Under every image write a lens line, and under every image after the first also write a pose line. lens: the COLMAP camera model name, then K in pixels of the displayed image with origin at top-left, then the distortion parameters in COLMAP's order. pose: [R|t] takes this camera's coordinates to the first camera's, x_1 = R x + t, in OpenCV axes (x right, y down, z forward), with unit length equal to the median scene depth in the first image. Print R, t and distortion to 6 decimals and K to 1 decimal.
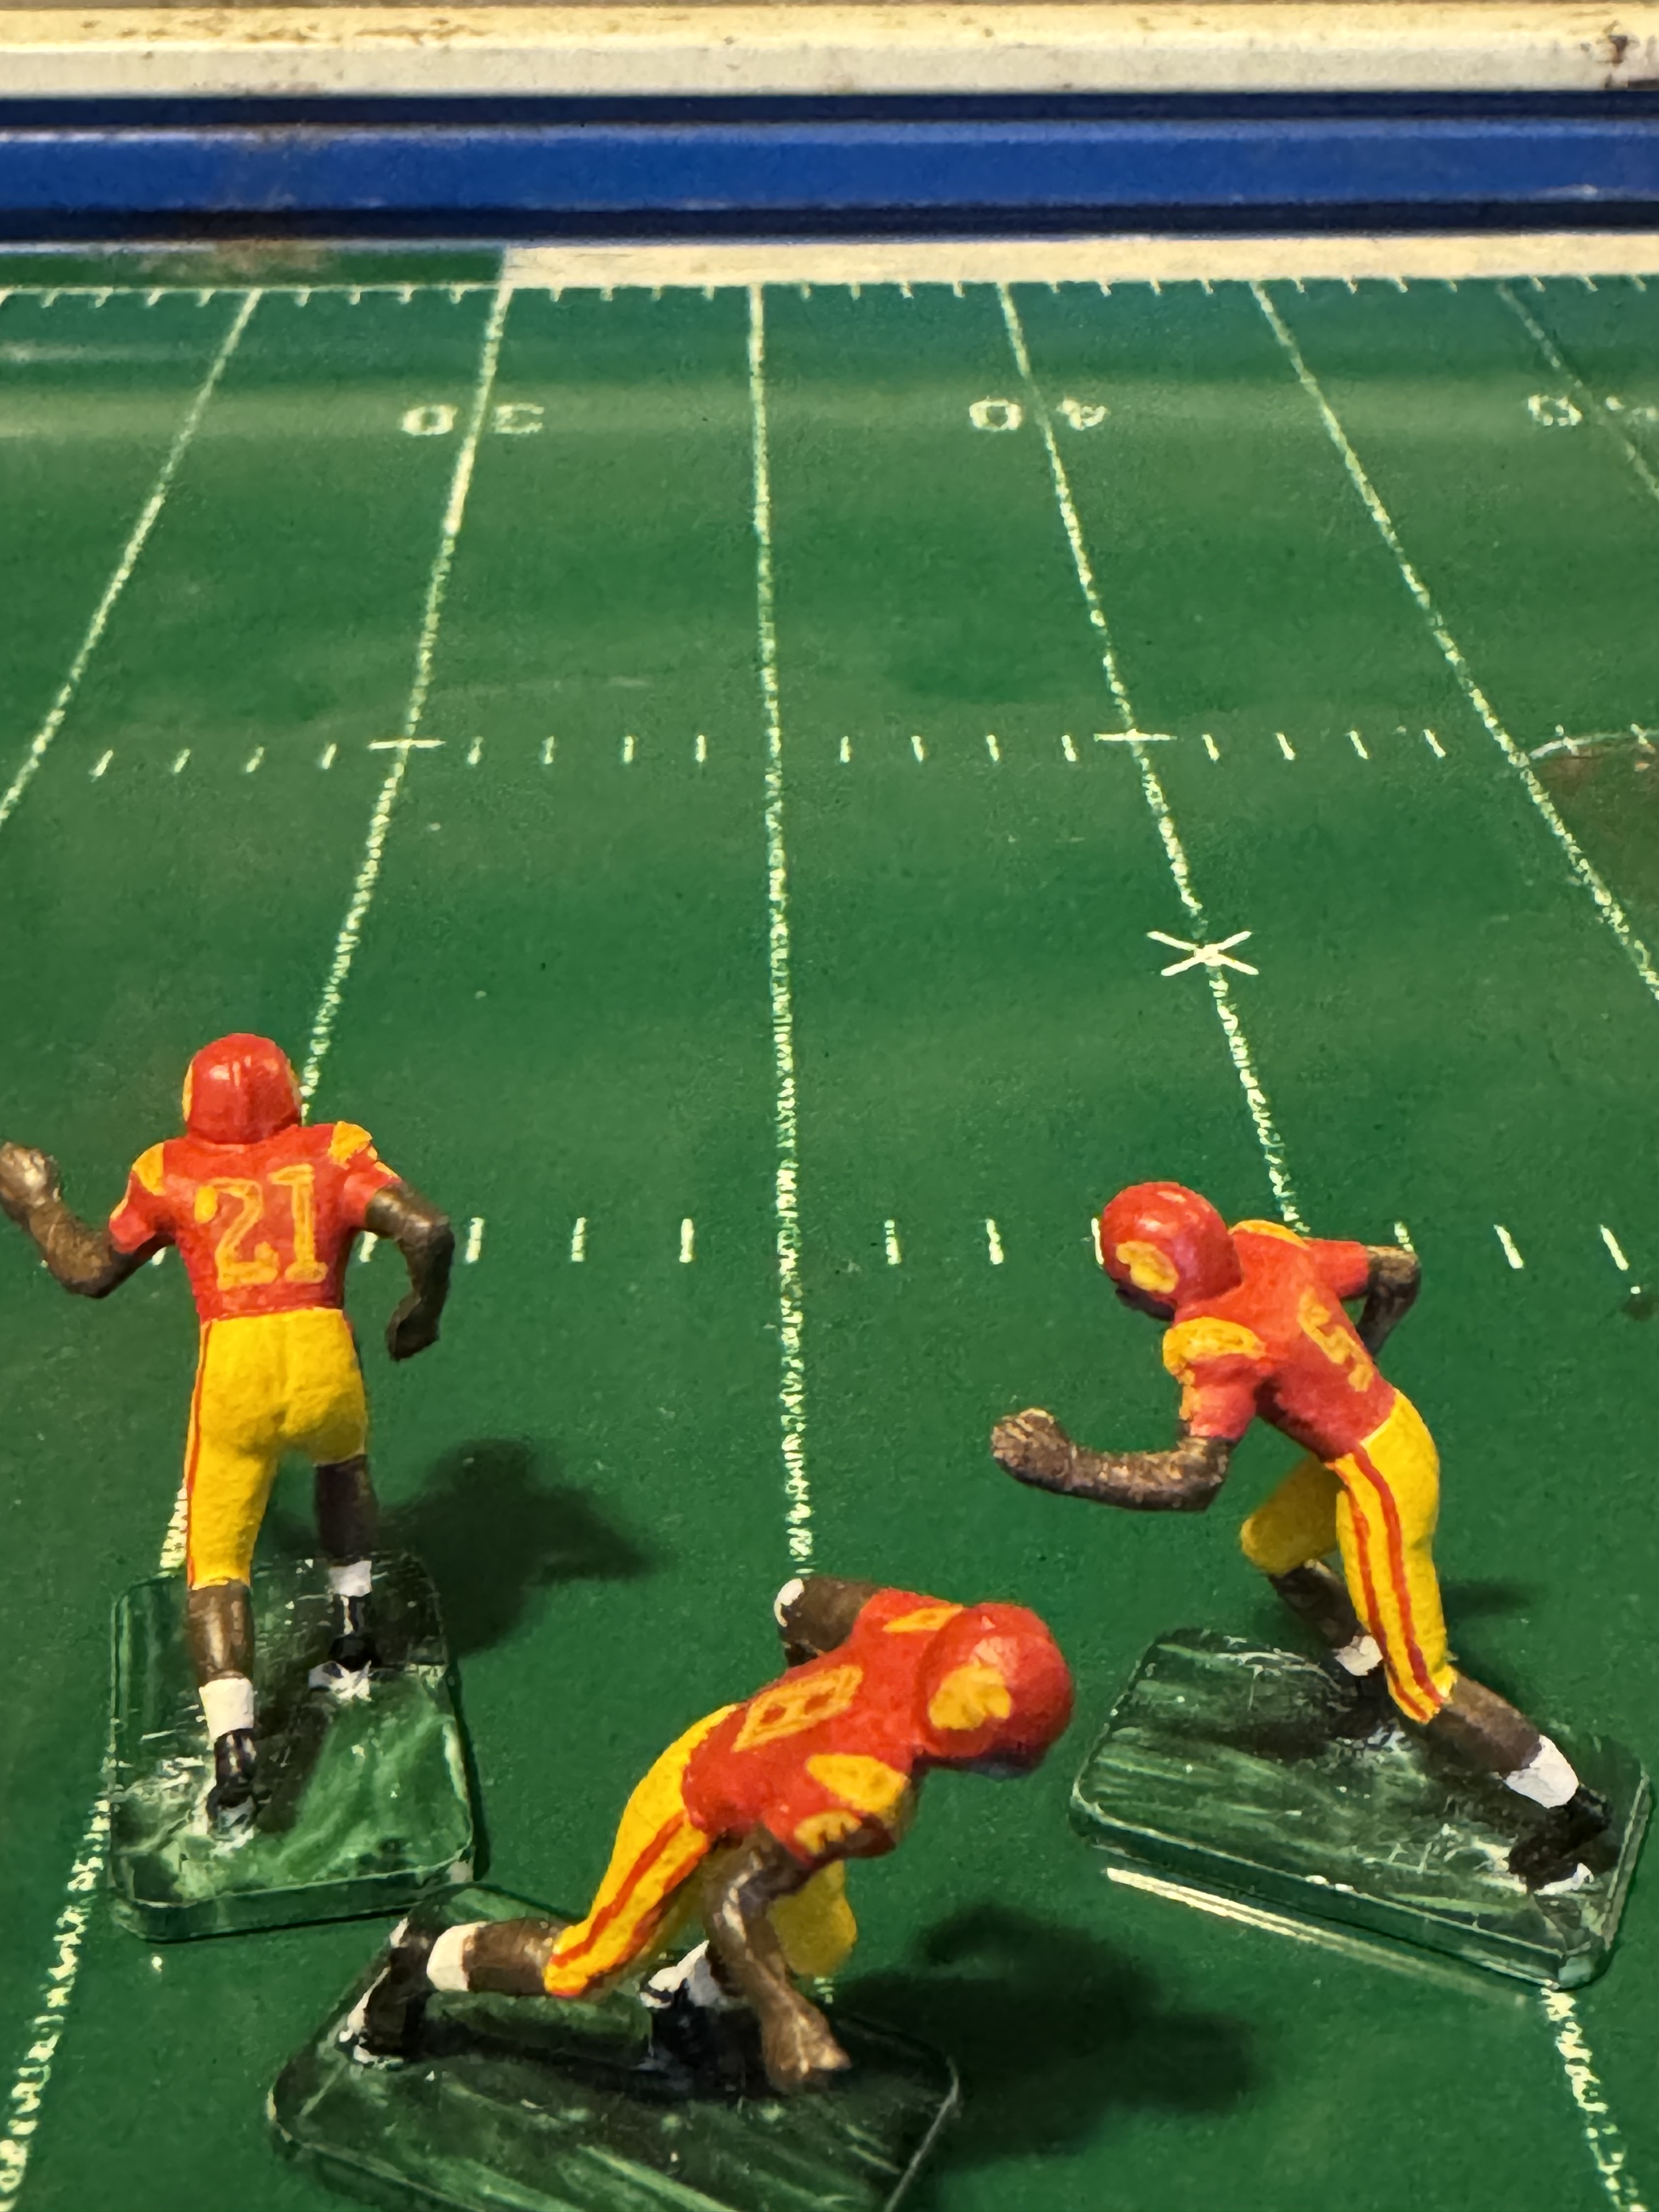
lens RADIAL K [[2987.1, 0, 827.6], [0, 2987.1, 1108.3], [0, 0, 1]] dist [-0.004089, 0.000000]
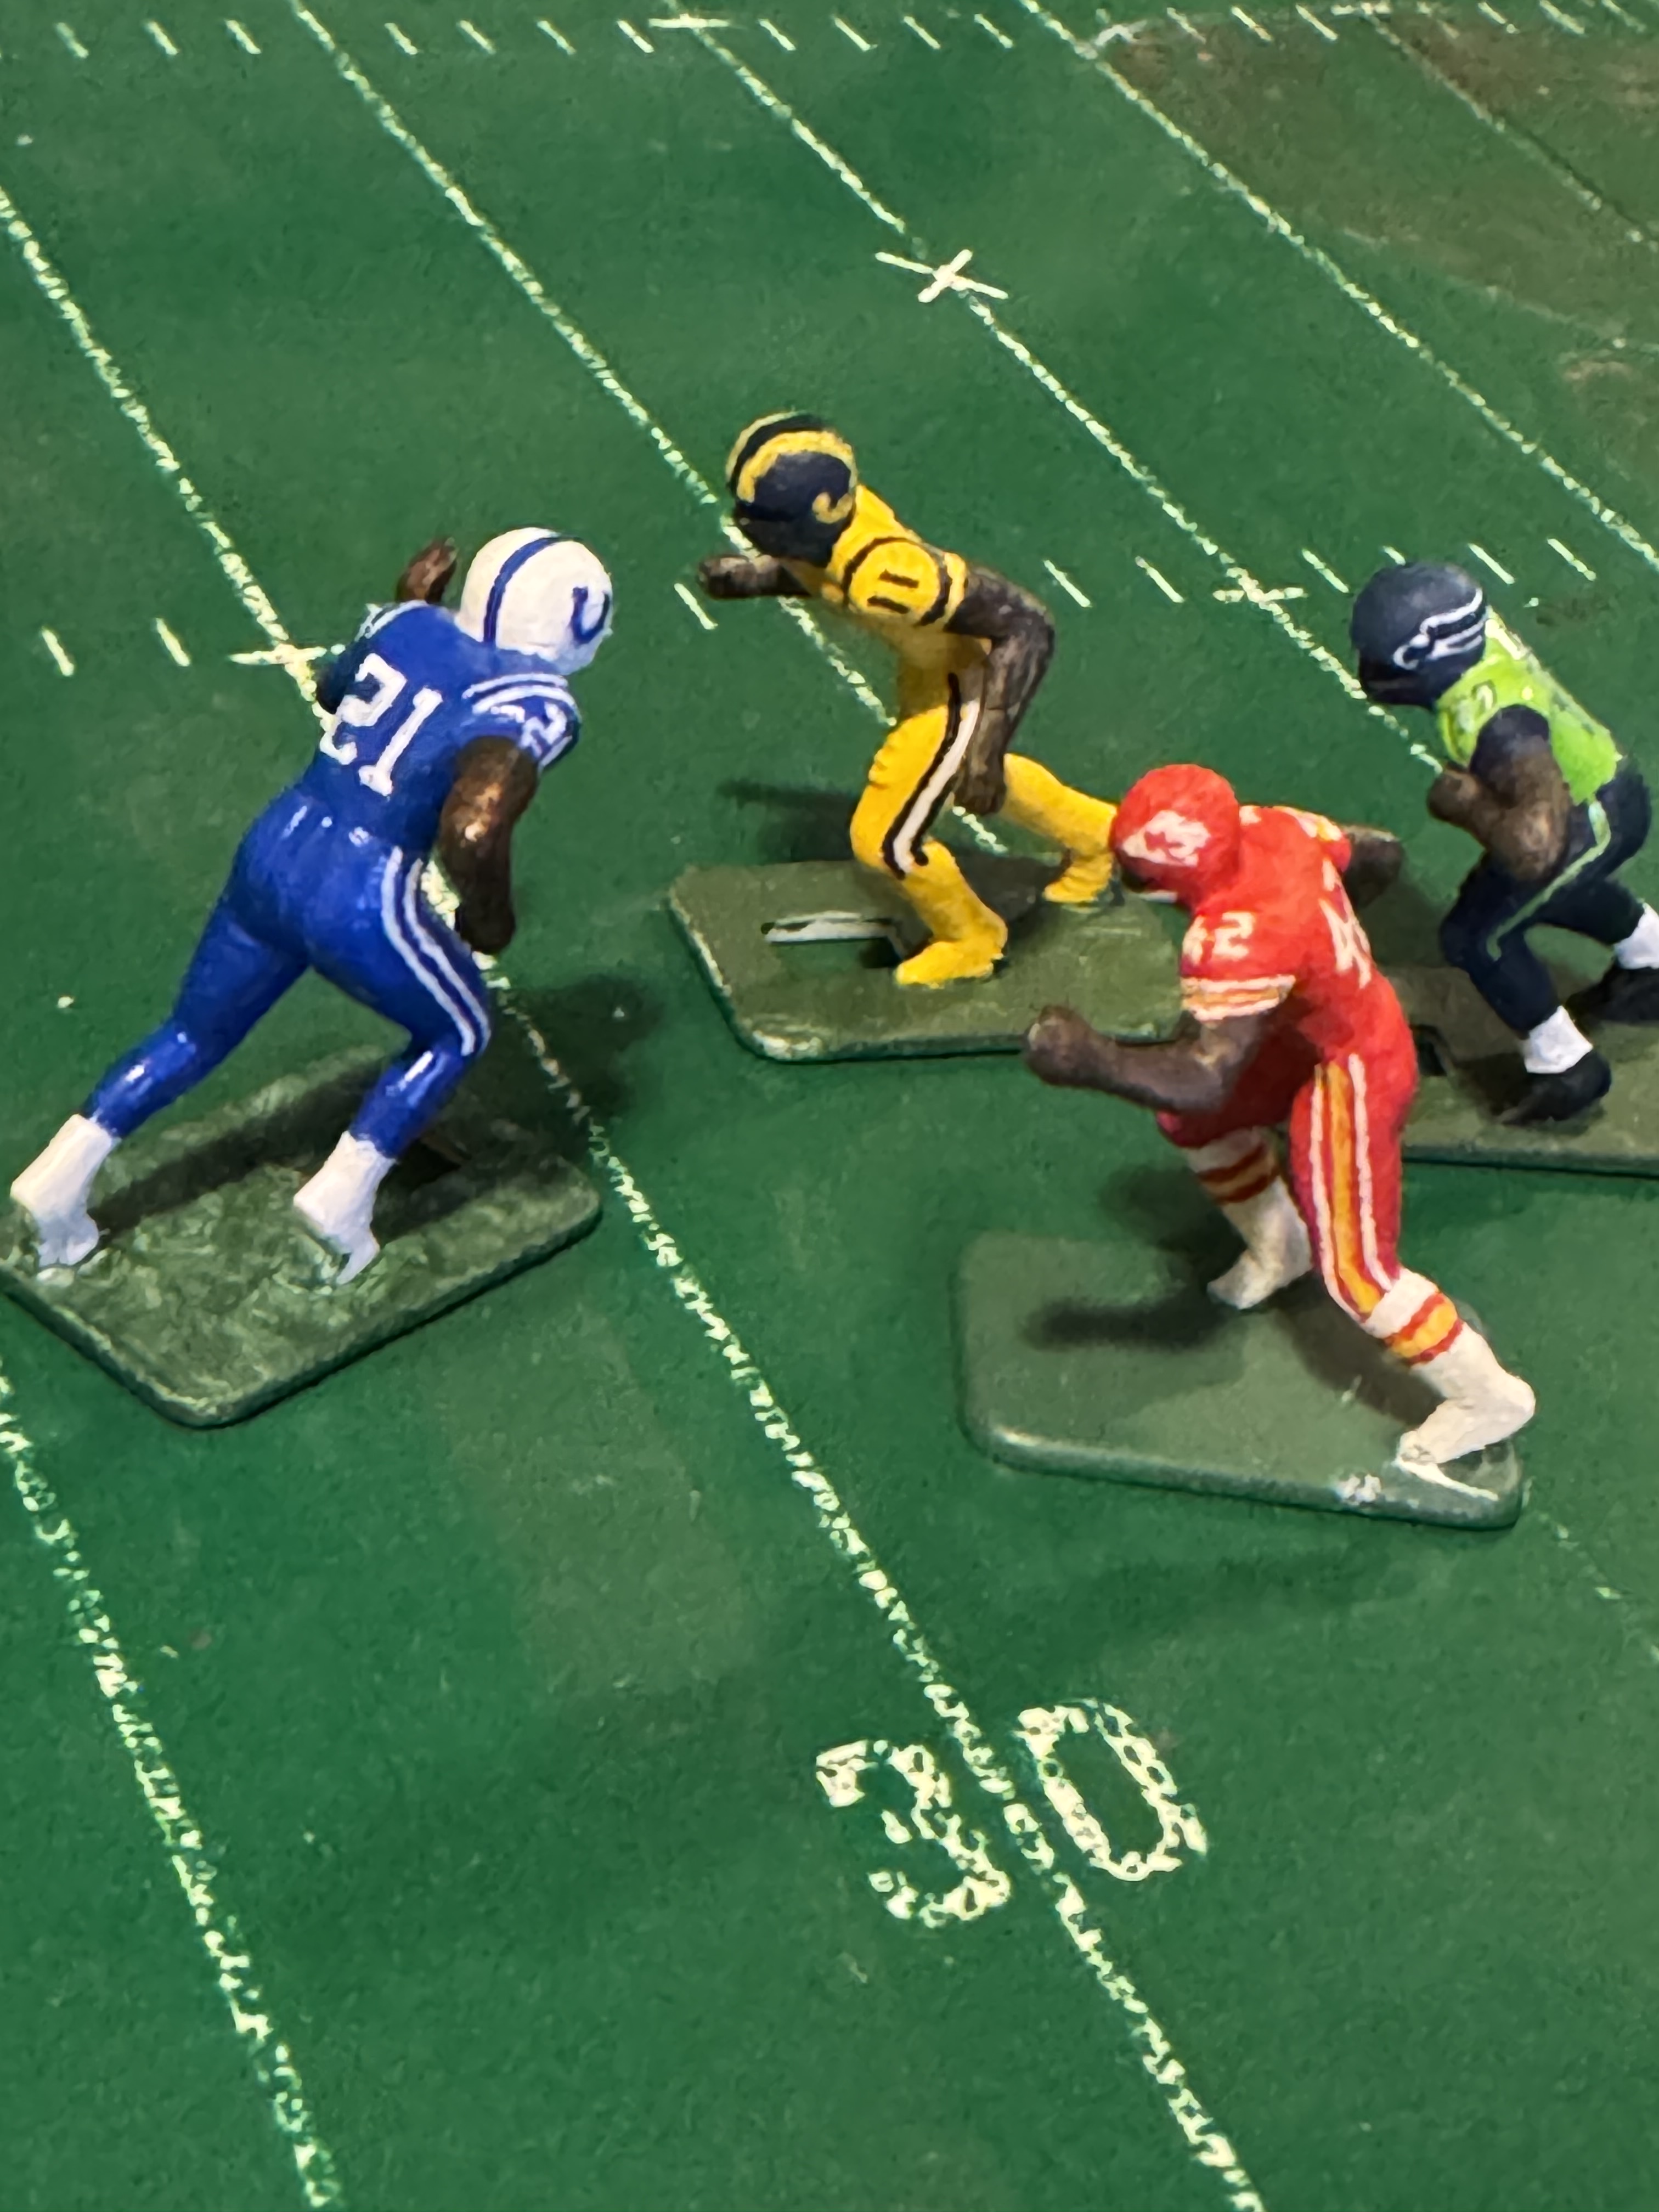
lens RADIAL K [[4115.2, 0, 822.3], [0, 4115.2, 1111.6], [0, 0, 1]] dist [0.003625, 0.000000]
pose [[0.897925, -0.109522, 0.426305, -0.459749], [0.042068, 0.985468, 0.164570, -0.007969], [-0.438134, -0.129837, 0.889483, -0.142208]]
